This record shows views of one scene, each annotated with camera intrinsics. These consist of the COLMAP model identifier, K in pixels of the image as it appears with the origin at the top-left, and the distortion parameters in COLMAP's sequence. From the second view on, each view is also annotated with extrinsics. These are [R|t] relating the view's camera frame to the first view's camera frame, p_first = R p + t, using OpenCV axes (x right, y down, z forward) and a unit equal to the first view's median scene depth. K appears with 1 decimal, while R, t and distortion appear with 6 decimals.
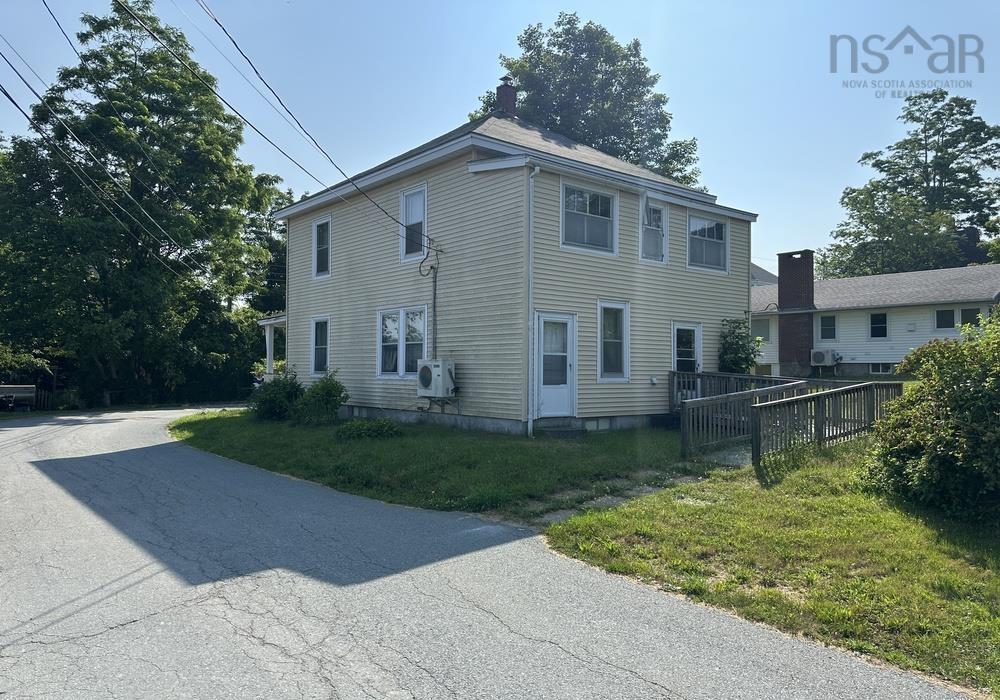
lens RADIAL K [[706.6, 0, 500.0], [0, 706.6, 350.0], [0, 0, 1]] dist [-0.000026, -0.000424]
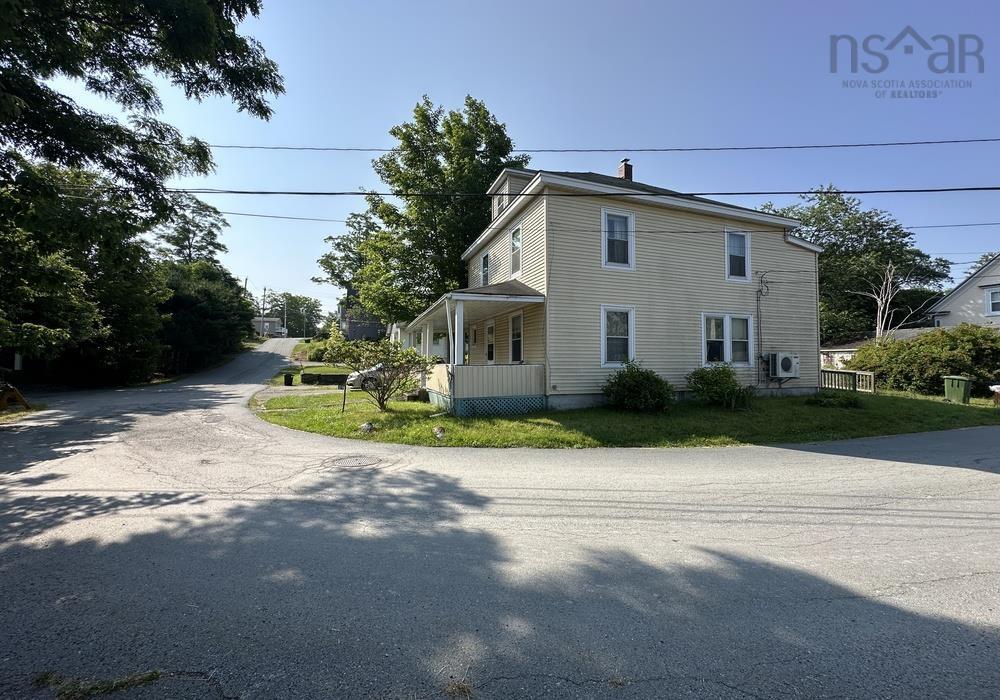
lens RADIAL K [[407.3, 0, 500.3], [0, 407.3, 364.2], [0, 0, 1]] dist [-0.000394, -0.000046]
pose [[0.337923, 0.003049, 0.941169, -1.010910], [-0.023267, 0.999716, 0.005115, 0.042193], [-0.940886, -0.023627, 0.337898, 1.139609]]
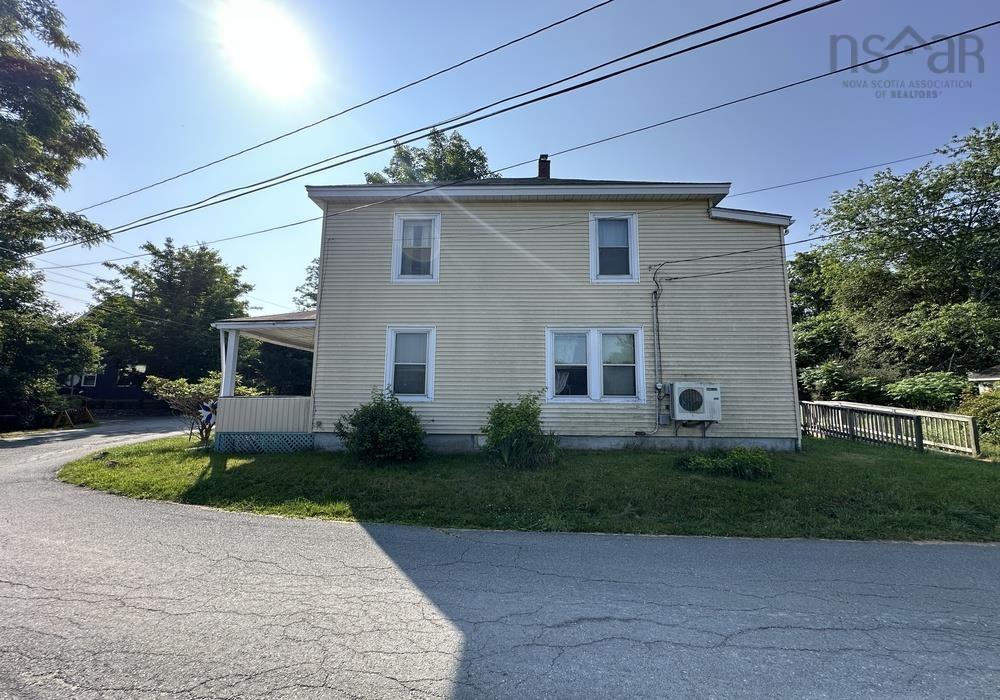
lens RADIAL K [[415.4, 0, 500.0], [0, 415.4, 350.0], [0, 0, 1]] dist [-0.001579, -0.000280]
pose [[0.674606, 0.093284, 0.732260, -0.631861], [-0.028647, 0.994544, -0.100306, 0.030219], [-0.737622, 0.046690, 0.673597, 0.714184]]
